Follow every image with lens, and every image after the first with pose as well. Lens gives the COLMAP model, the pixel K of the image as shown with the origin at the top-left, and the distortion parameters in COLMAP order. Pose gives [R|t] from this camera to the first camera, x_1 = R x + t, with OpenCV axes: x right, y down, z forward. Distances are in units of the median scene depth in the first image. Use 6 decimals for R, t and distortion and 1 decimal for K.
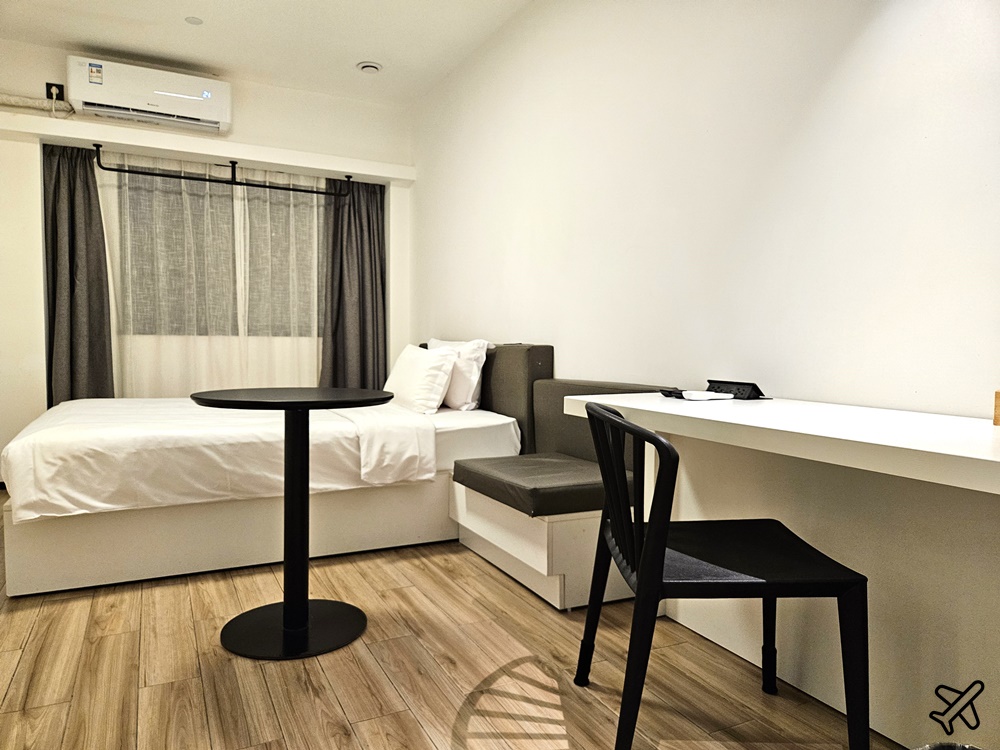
lens RADIAL K [[691.2, 0, 499.7], [0, 691.2, 385.0], [0, 0, 1]] dist [0.066791, -0.064081]
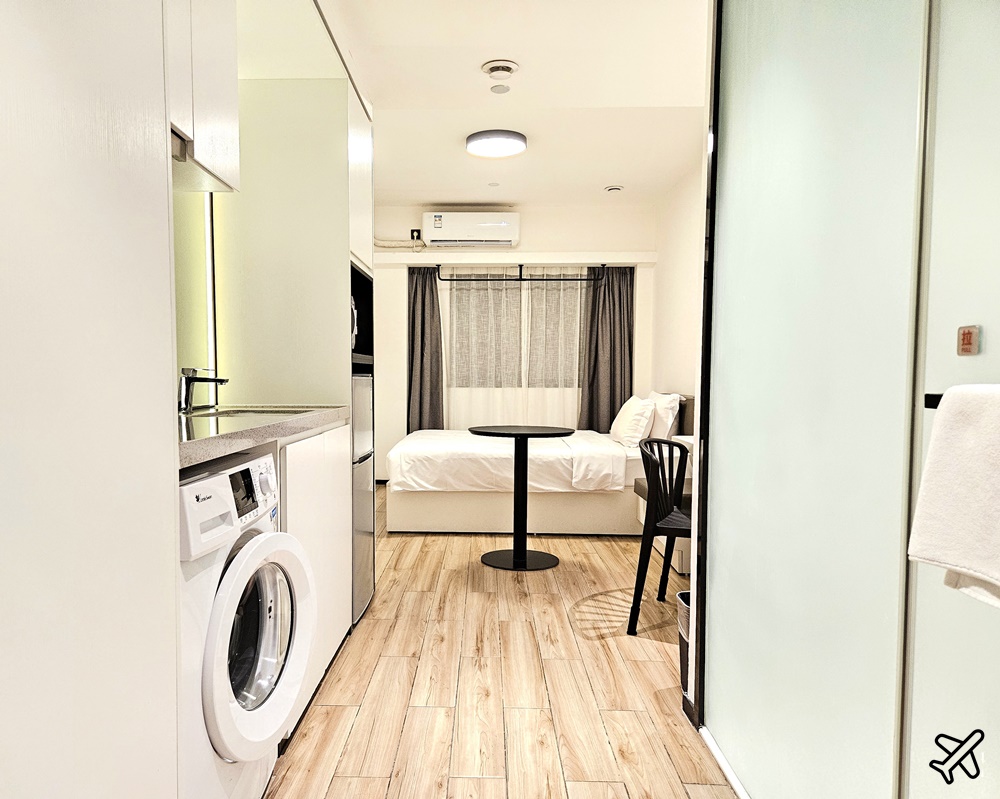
lens RADIAL K [[728.0, 0, 455.4], [0, 728.0, 421.3], [0, 0, 1]] dist [0.003537, -0.002536]
pose [[0.875045, 0.022979, -0.483496, 0.239413], [-0.024803, 0.999689, 0.002622, -0.004566], [0.483406, 0.009698, 0.875343, -0.374305]]
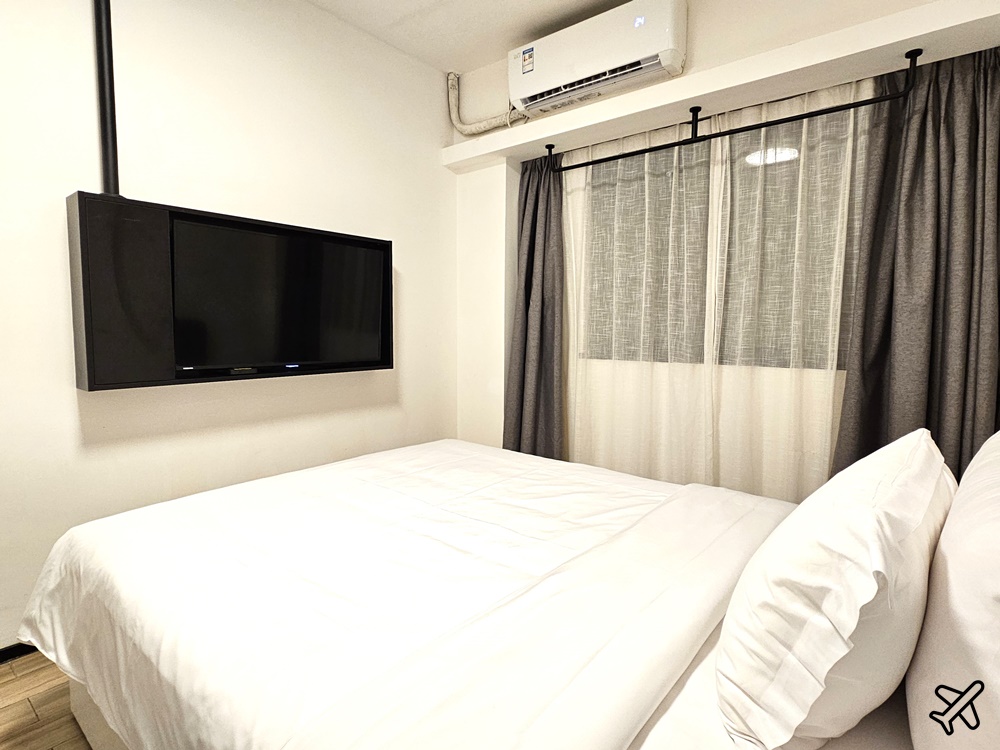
lens RADIAL K [[531.5, 0, 493.5], [0, 531.5, 367.6], [0, 0, 1]] dist [0.004107, -0.000411]
pose [[0.402951, 0.060335, -0.913231, 0.025953], [-0.057921, 0.997506, 0.040346, -0.086496], [0.913387, 0.036638, 0.405440, 0.676842]]
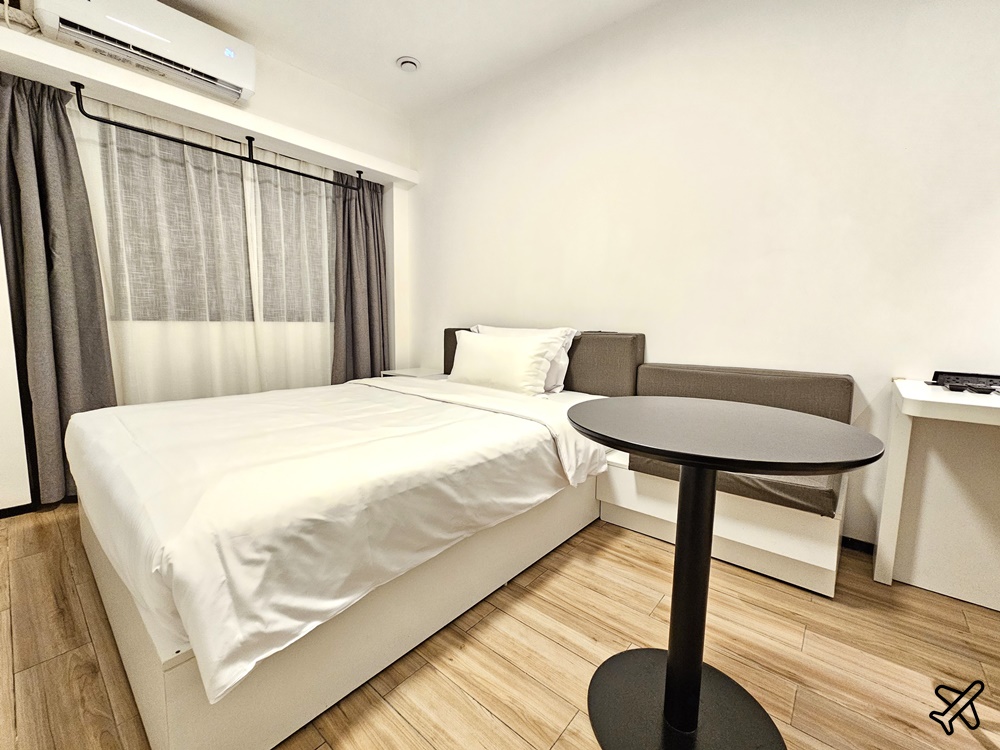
lens RADIAL K [[425.0, 0, 500.0], [0, 425.0, 370.2], [0, 0, 1]] dist [0.001821, -0.000050]
pose [[0.919850, -0.043252, 0.389879, -0.333153], [0.021090, 0.997918, 0.060949, -0.035089], [-0.391704, -0.047841, 0.918847, 0.349397]]
